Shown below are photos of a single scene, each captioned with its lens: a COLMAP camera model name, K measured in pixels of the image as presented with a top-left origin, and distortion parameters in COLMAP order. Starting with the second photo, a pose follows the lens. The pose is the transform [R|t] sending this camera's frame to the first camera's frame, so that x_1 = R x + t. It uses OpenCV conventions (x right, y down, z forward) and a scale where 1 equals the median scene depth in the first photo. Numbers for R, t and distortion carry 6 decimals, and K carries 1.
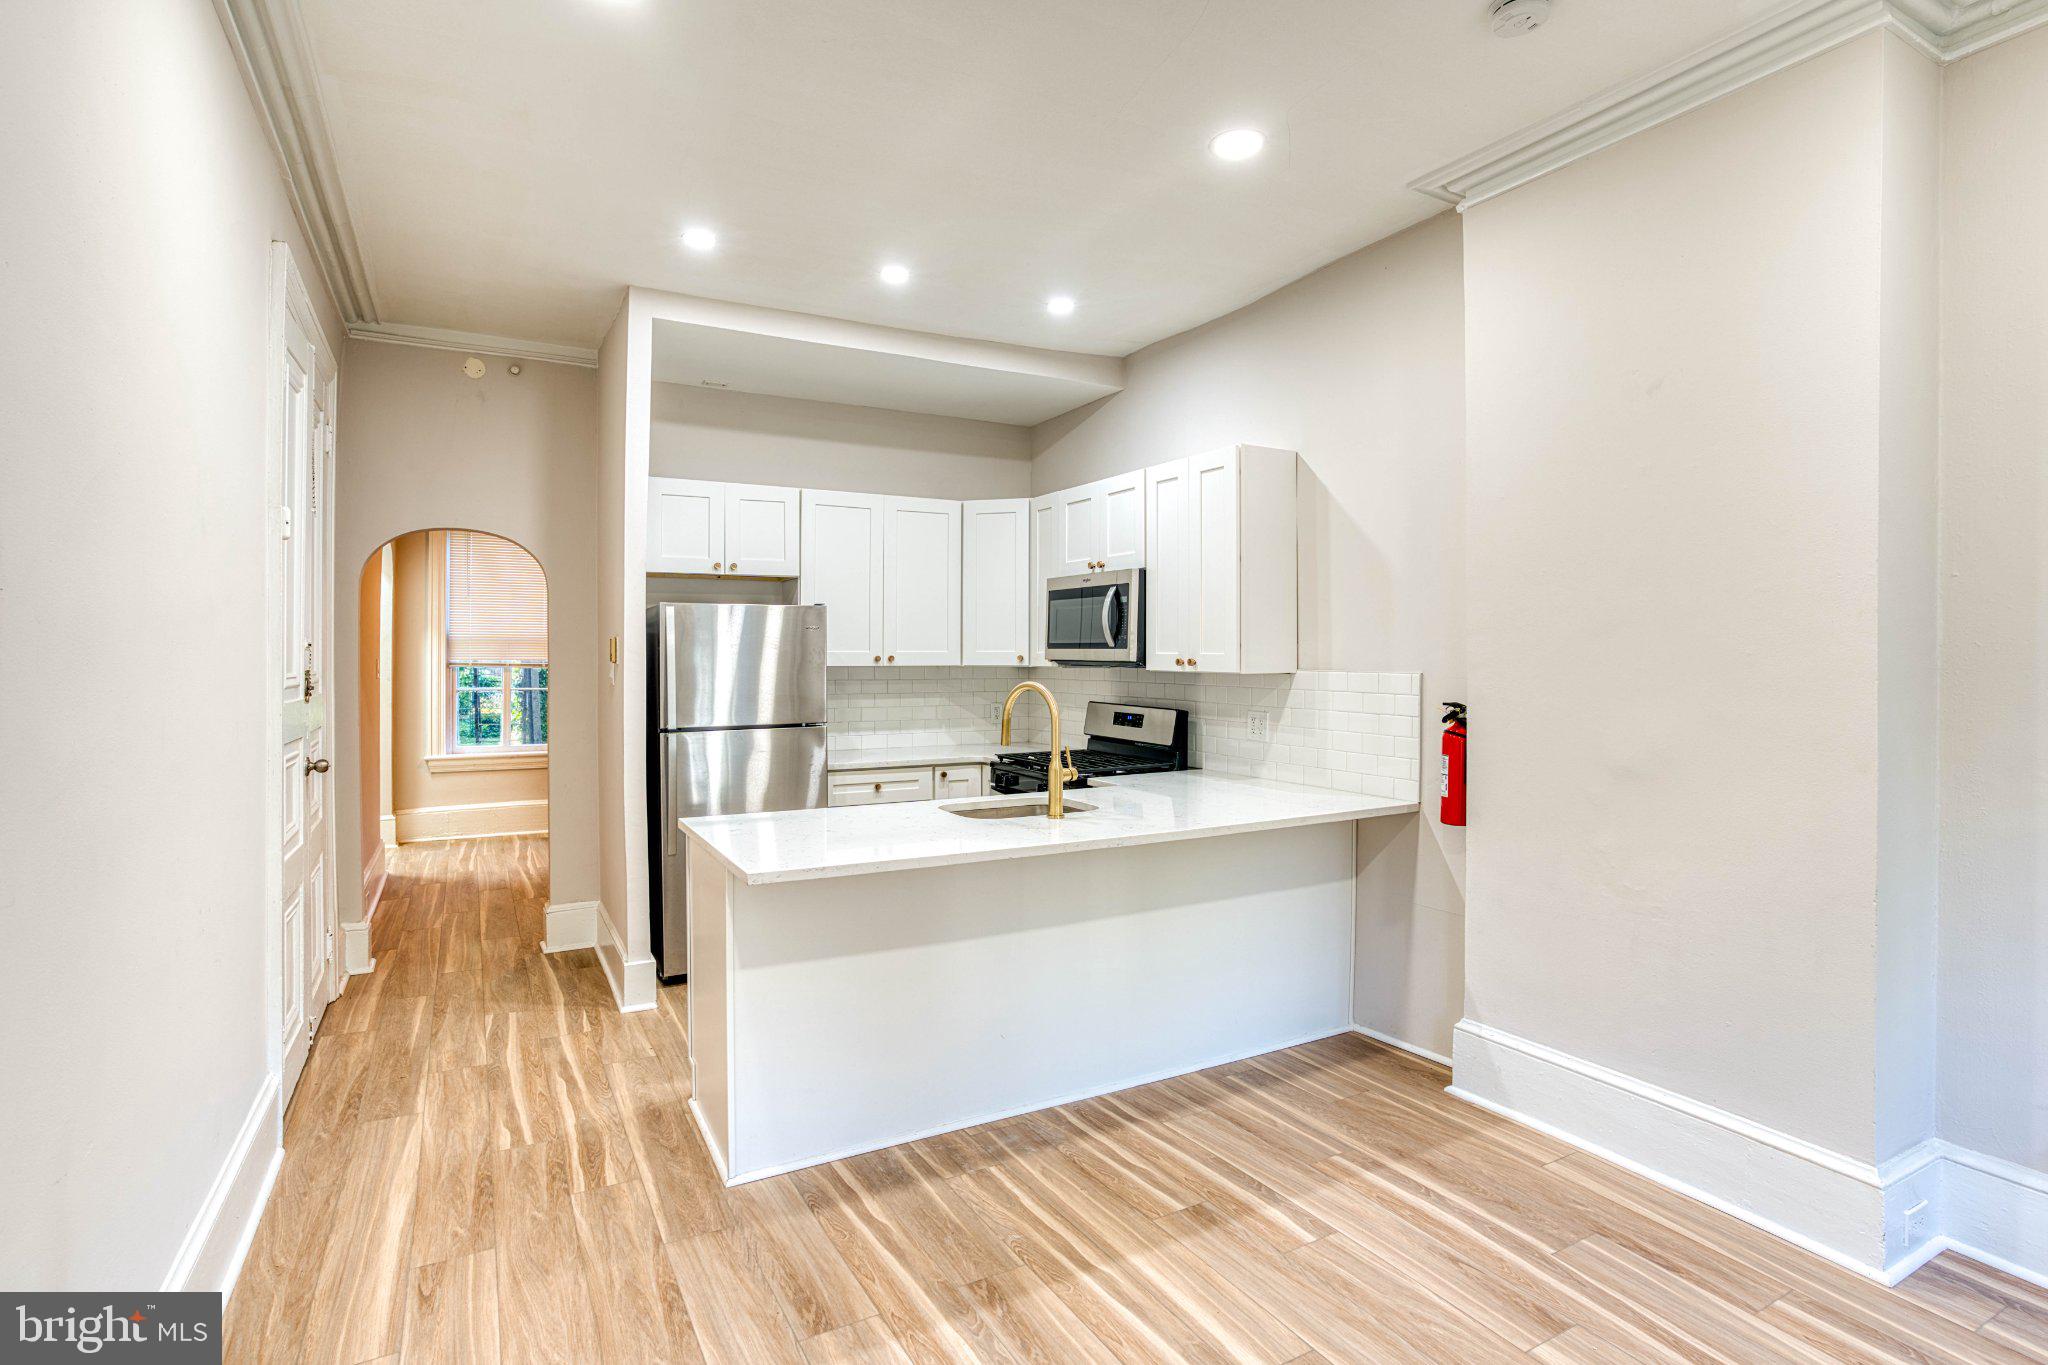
lens RADIAL K [[1025.4, 0, 1014.6], [0, 1025.4, 655.2], [0, 0, 1]] dist [-0.056992, 0.031220]
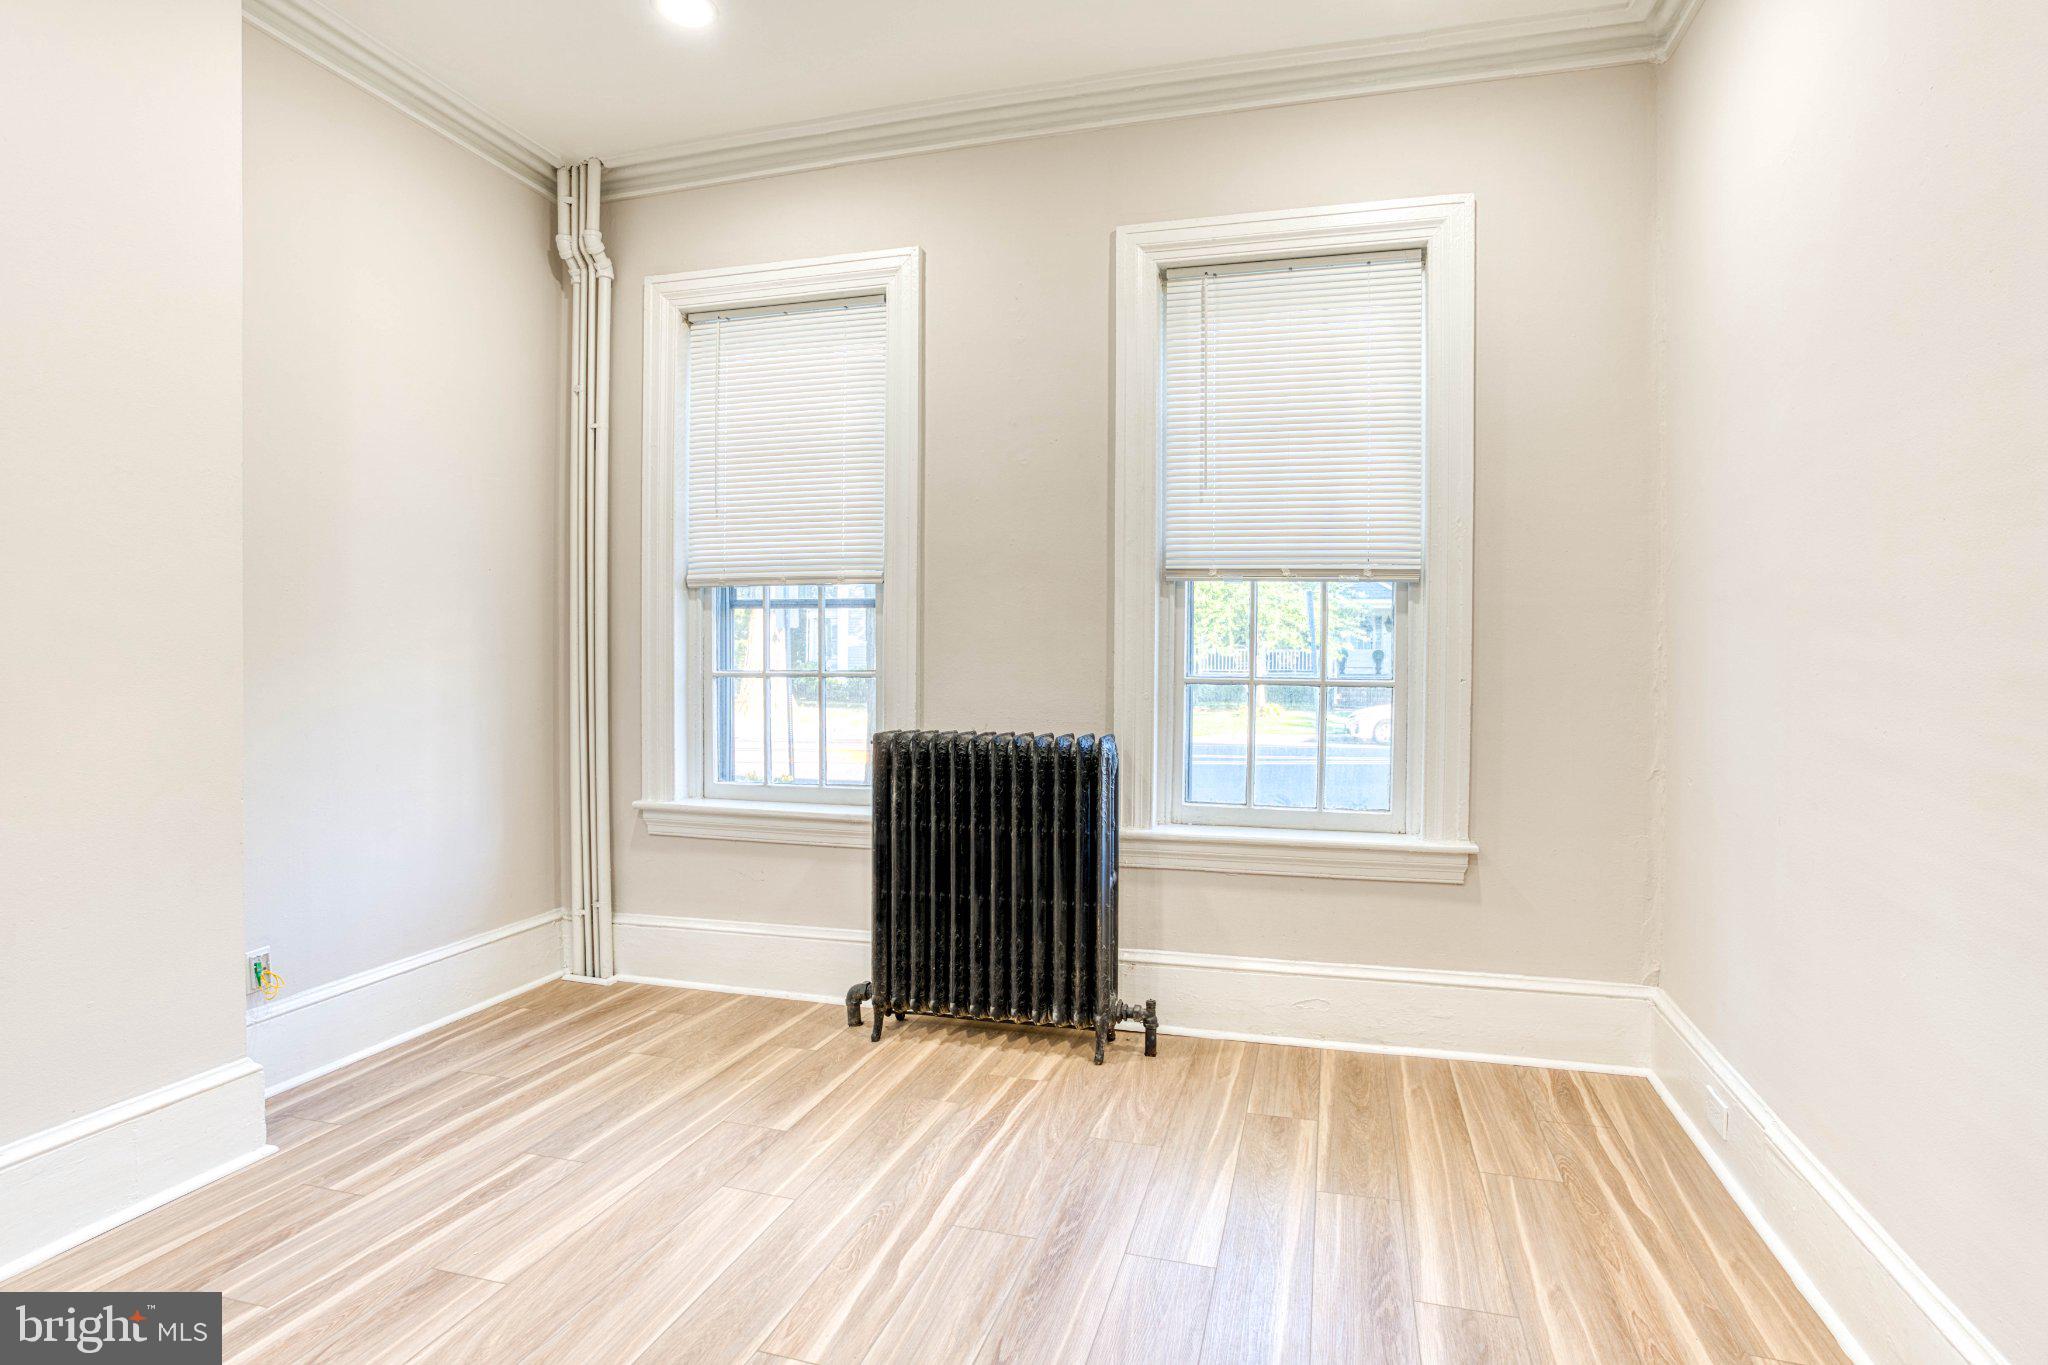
lens RADIAL K [[1025.4, 0, 1037.1], [0, 1025.4, 662.1], [0, 0, 1]] dist [-0.056992, 0.031220]
pose [[-0.709266, -0.020067, 0.704655, -0.263683], [-0.008604, 0.999767, 0.019811, 0.047569], [-0.704888, 0.007989, -0.709273, 0.699736]]
